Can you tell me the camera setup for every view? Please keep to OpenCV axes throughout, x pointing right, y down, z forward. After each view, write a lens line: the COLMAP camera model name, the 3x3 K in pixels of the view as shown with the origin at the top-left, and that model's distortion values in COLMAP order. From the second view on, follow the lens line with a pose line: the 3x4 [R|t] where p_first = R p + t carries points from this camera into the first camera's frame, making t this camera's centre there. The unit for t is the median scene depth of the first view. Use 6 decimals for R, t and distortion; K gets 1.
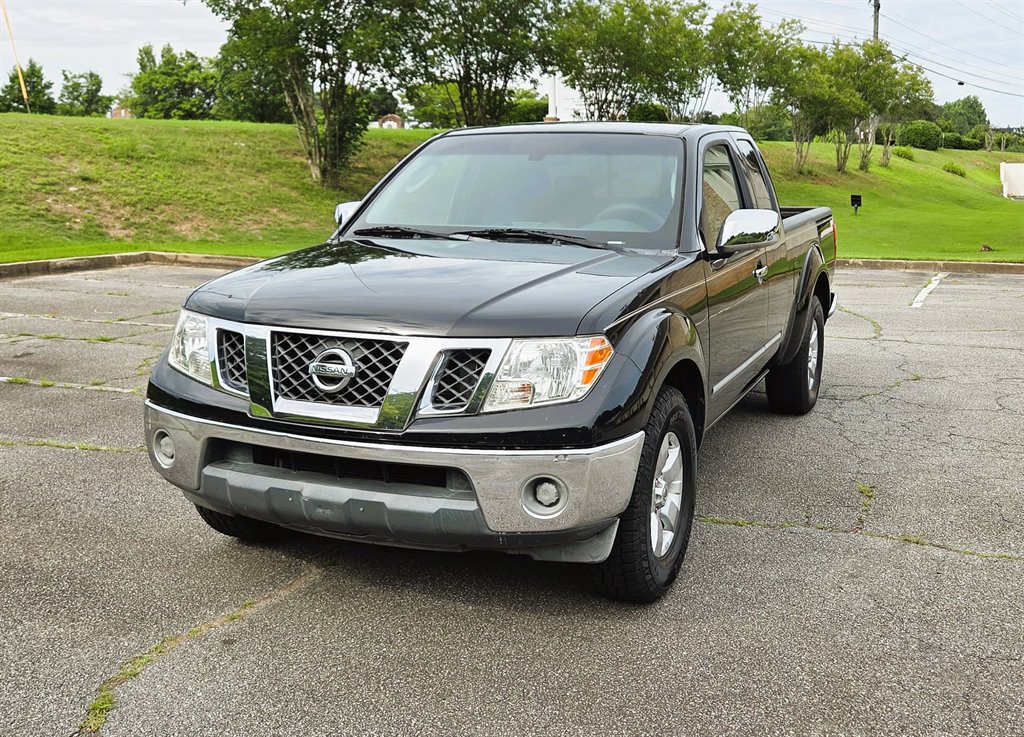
lens RADIAL K [[1077.8, 0, 530.9], [0, 1077.8, 369.8], [0, 0, 1]] dist [0.057053, 0.000000]
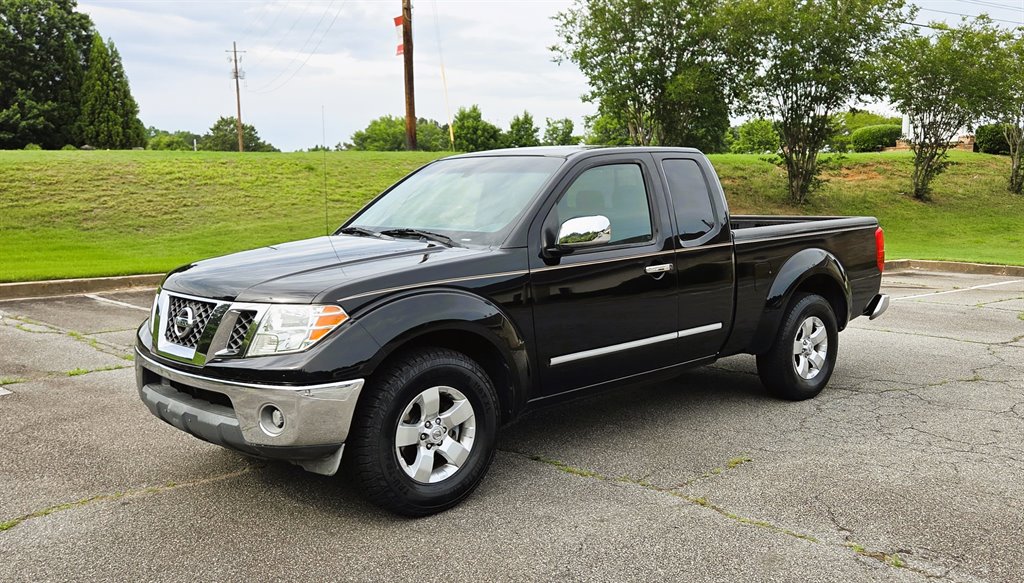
lens RADIAL K [[920.0, 0, 559.1], [0, 920.0, 322.6], [0, 0, 1]] dist [0.072221, -0.068507]
pose [[0.924058, 0.046635, -0.379397, 0.723561], [-0.062222, 0.997643, -0.028919, 0.005883], [0.377155, 0.050330, 0.924782, 0.042582]]
